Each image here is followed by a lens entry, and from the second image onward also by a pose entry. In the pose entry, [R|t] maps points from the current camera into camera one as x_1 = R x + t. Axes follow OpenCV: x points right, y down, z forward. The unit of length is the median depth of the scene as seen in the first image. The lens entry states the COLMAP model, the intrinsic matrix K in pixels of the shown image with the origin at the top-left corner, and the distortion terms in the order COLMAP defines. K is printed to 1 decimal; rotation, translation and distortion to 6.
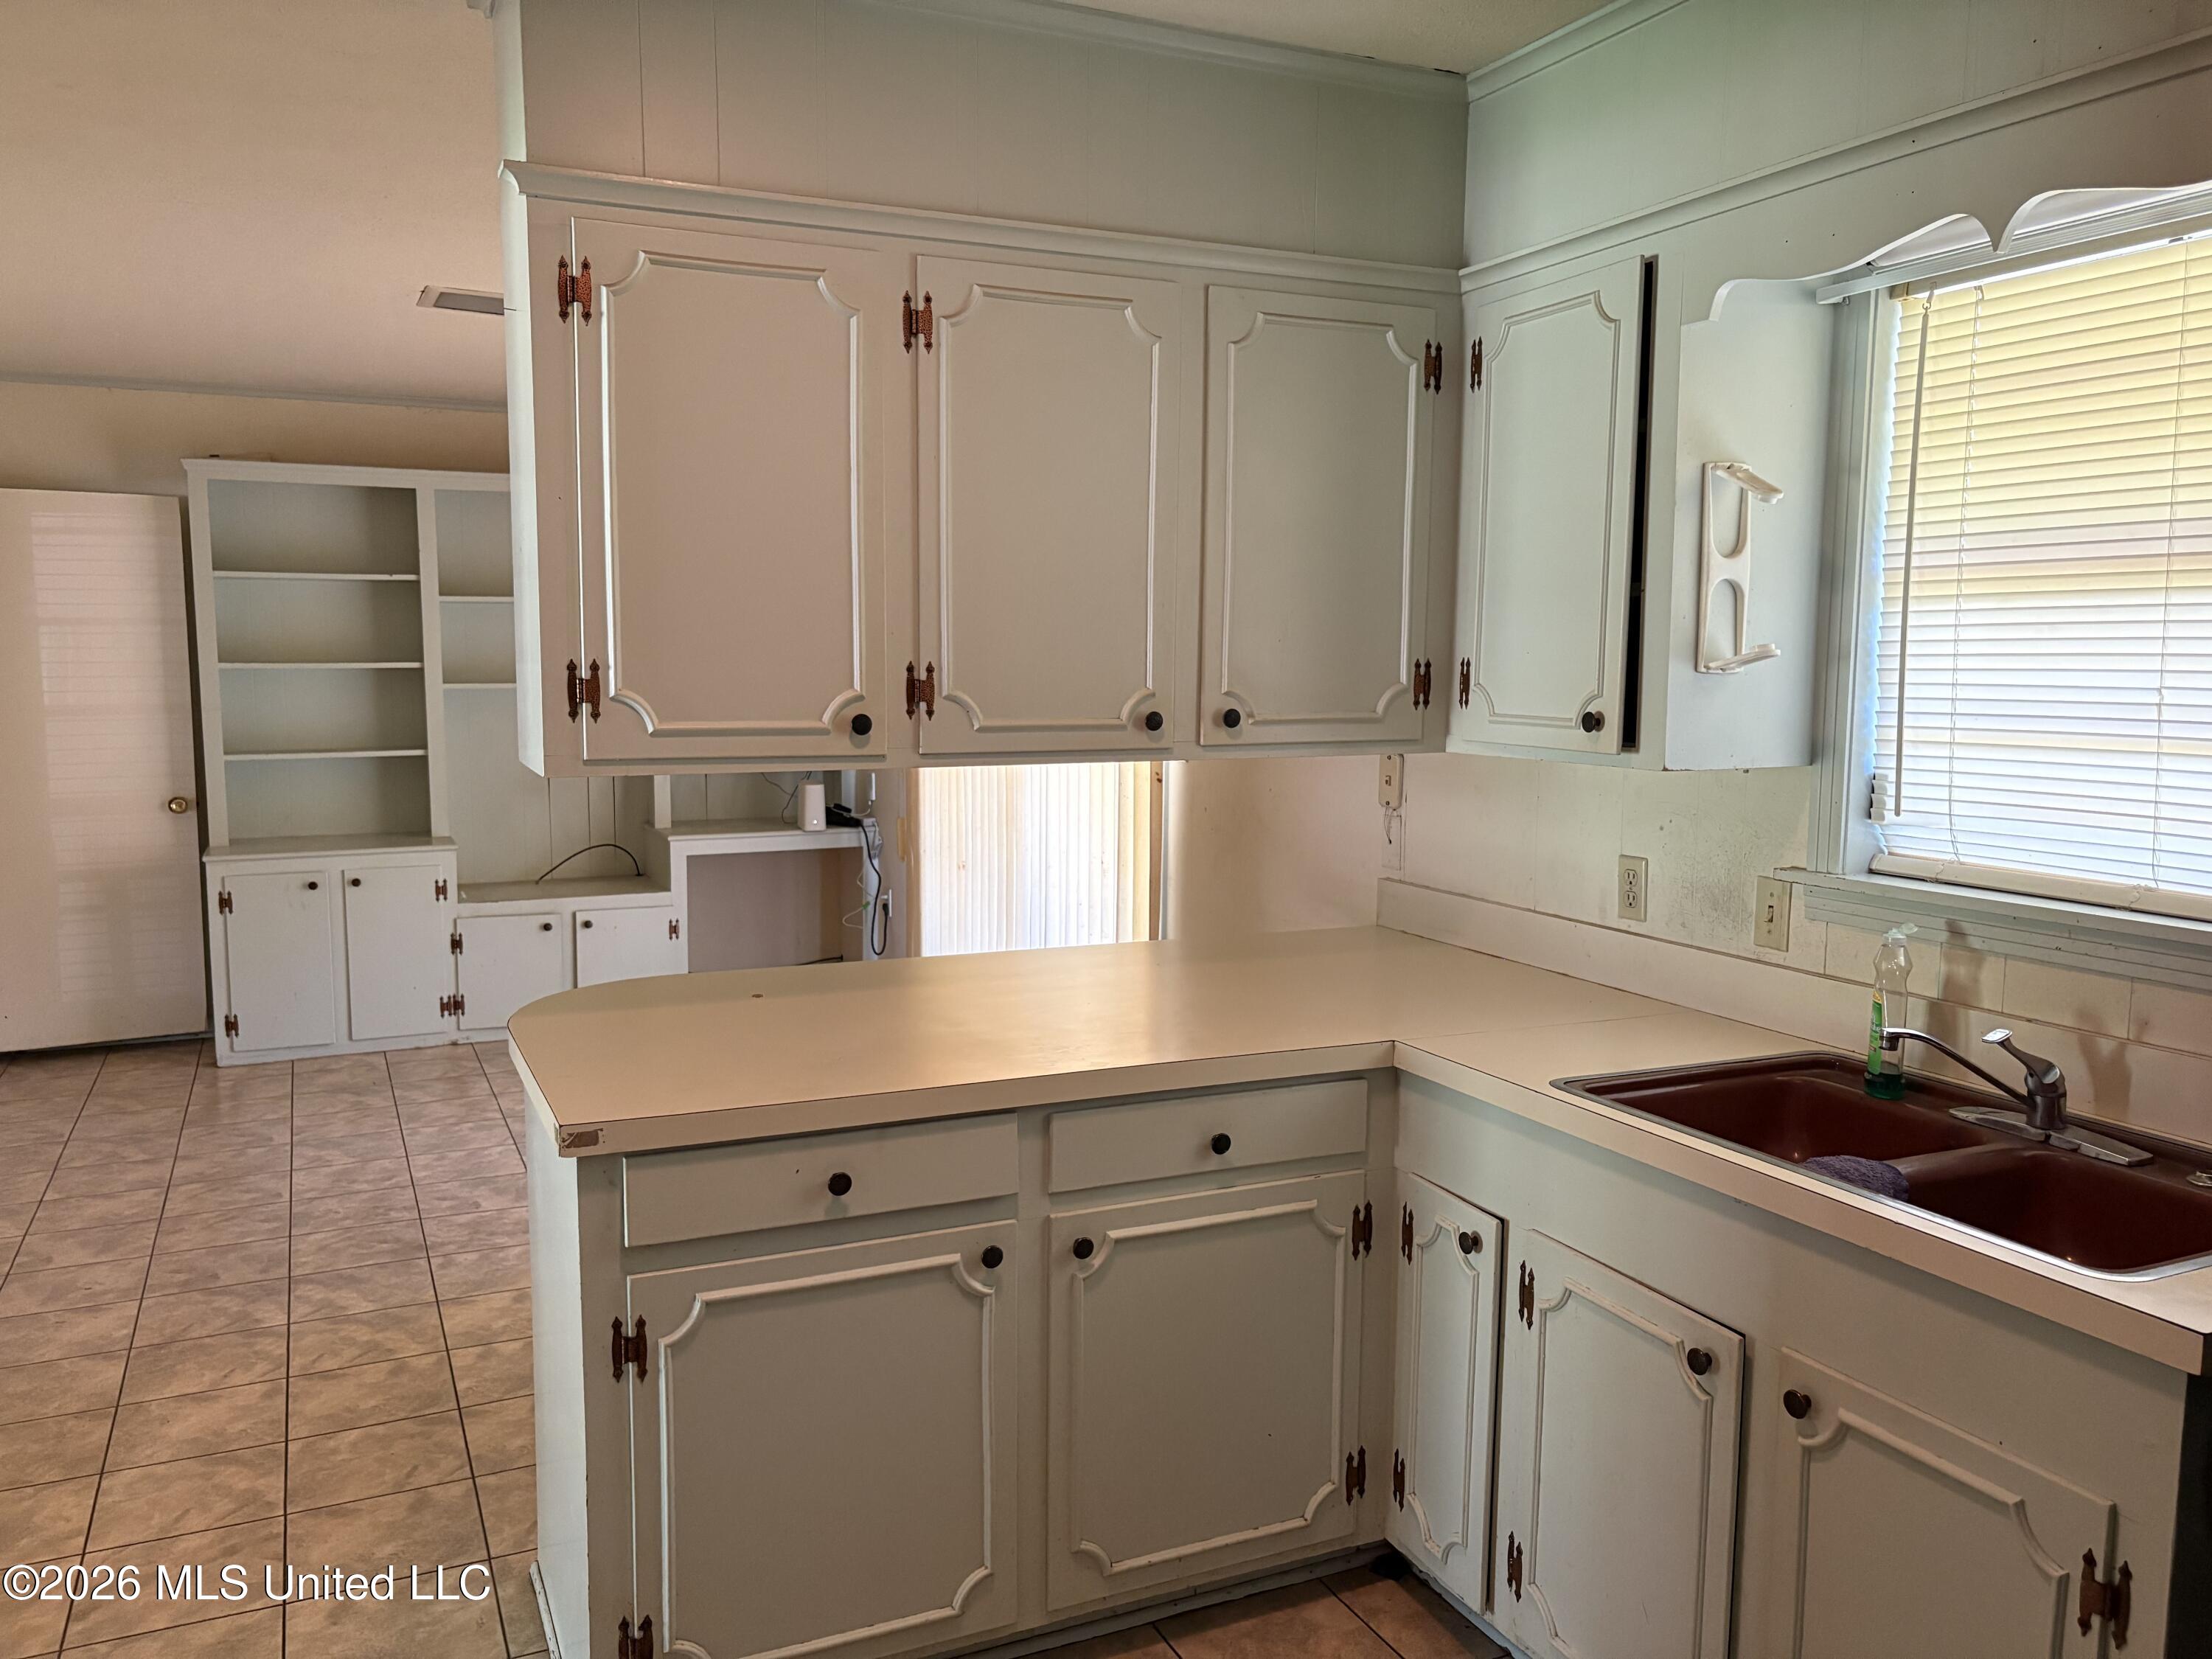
lens RADIAL K [[1672.5, 0, 1125.5], [0, 1672.5, 818.4], [0, 0, 1]] dist [0.035905, -0.043579]
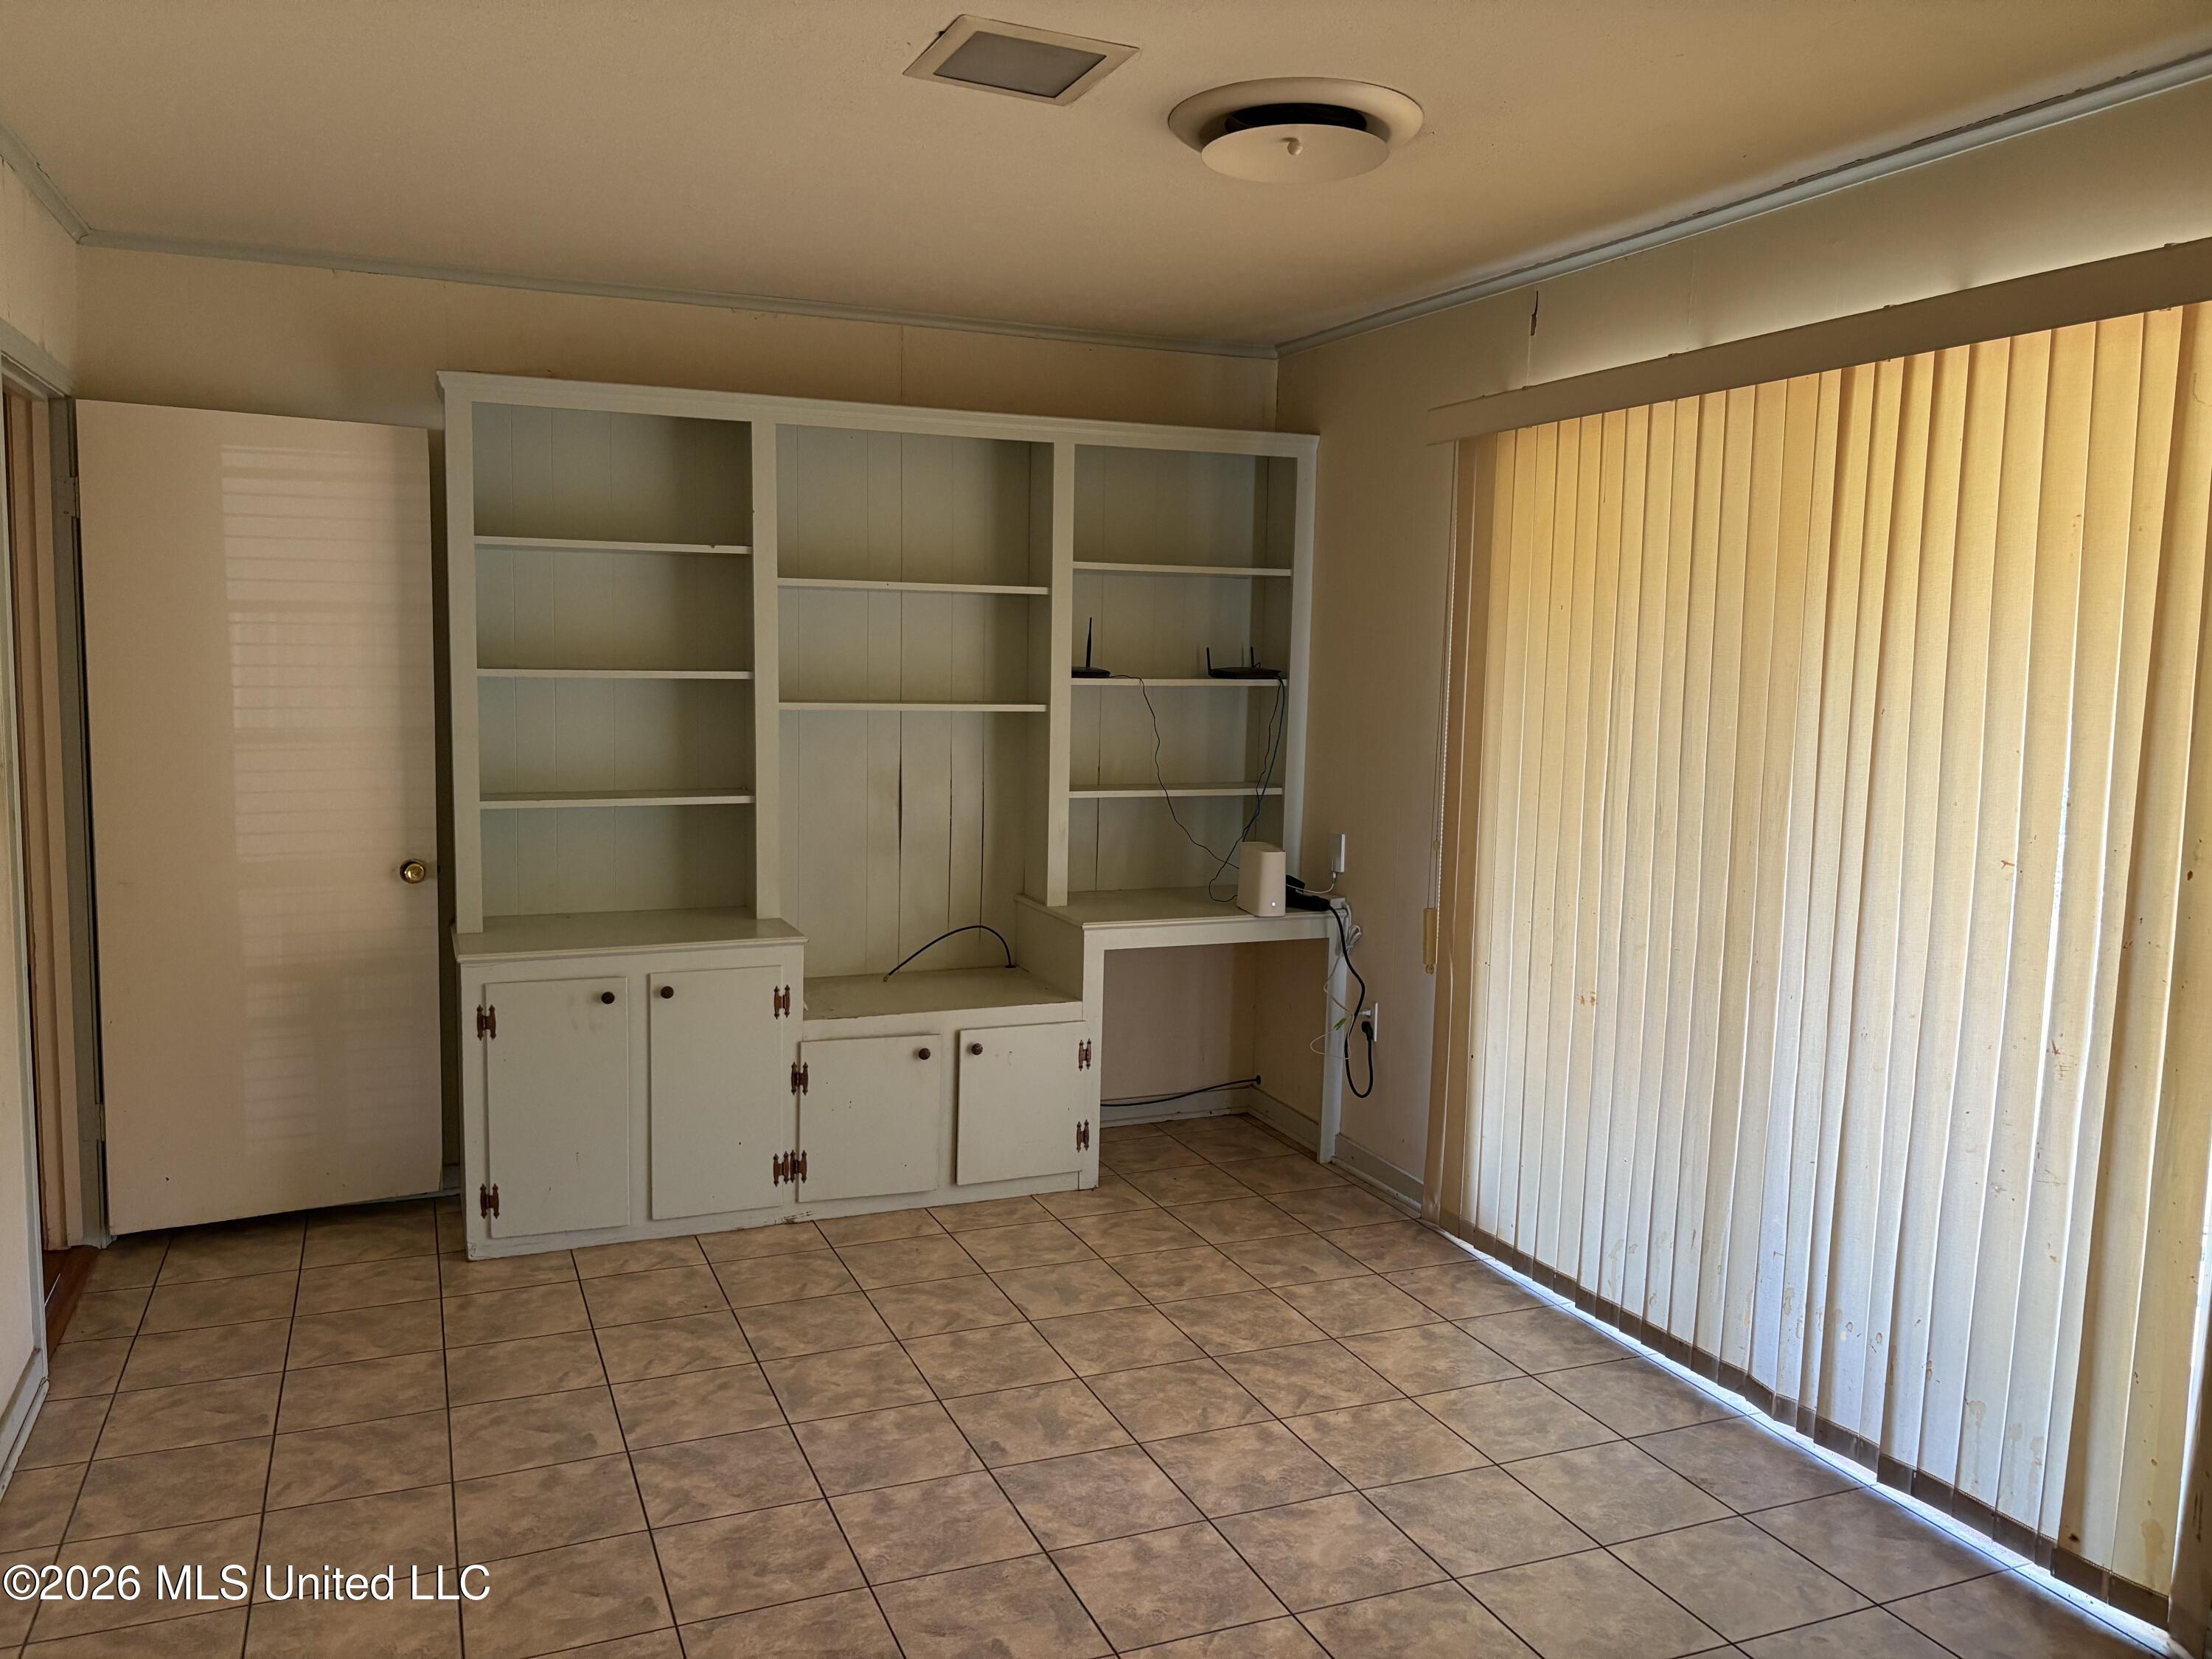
lens RADIAL K [[1672.5, 0, 1115.8], [0, 1672.5, 826.1], [0, 0, 1]] dist [0.035905, -0.043579]
pose [[0.998231, 0.019067, -0.056320, -0.233959], [-0.018917, 0.999816, 0.003204, -0.034711], [0.056371, -0.002133, 0.998408, 0.322272]]
